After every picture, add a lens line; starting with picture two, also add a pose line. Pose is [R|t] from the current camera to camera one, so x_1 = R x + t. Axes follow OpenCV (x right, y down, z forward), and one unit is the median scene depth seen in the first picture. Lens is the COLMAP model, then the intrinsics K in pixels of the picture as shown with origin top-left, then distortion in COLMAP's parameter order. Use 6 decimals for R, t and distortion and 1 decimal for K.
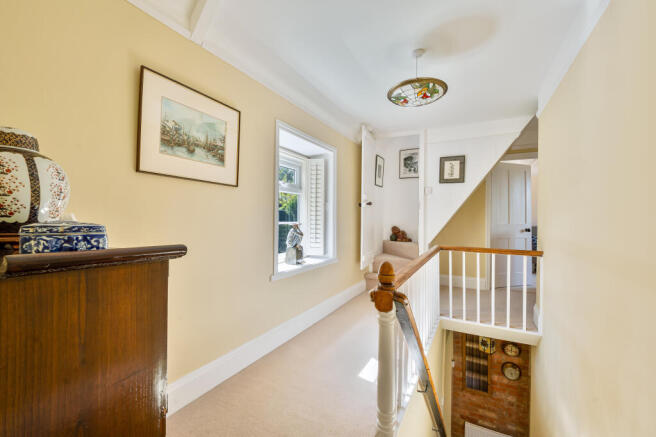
lens RADIAL K [[269.8, 0, 327.9], [0, 269.8, 217.6], [0, 0, 1]] dist [-0.003203, -0.000038]
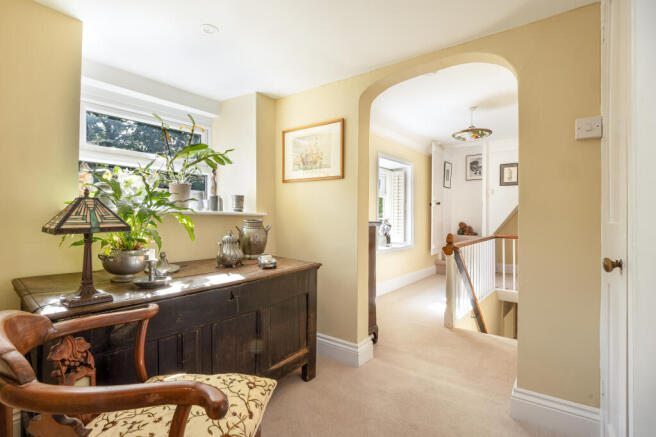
lens RADIAL K [[306.1, 0, 328.3], [0, 306.1, 218.6], [0, 0, 1]] dist [0.004283, 0.000161]
pose [[0.982898, -0.004121, -0.184105, -0.090215], [0.005524, 0.999959, 0.007108, 0.006191], [0.184068, -0.008003, 0.982881, -0.499107]]
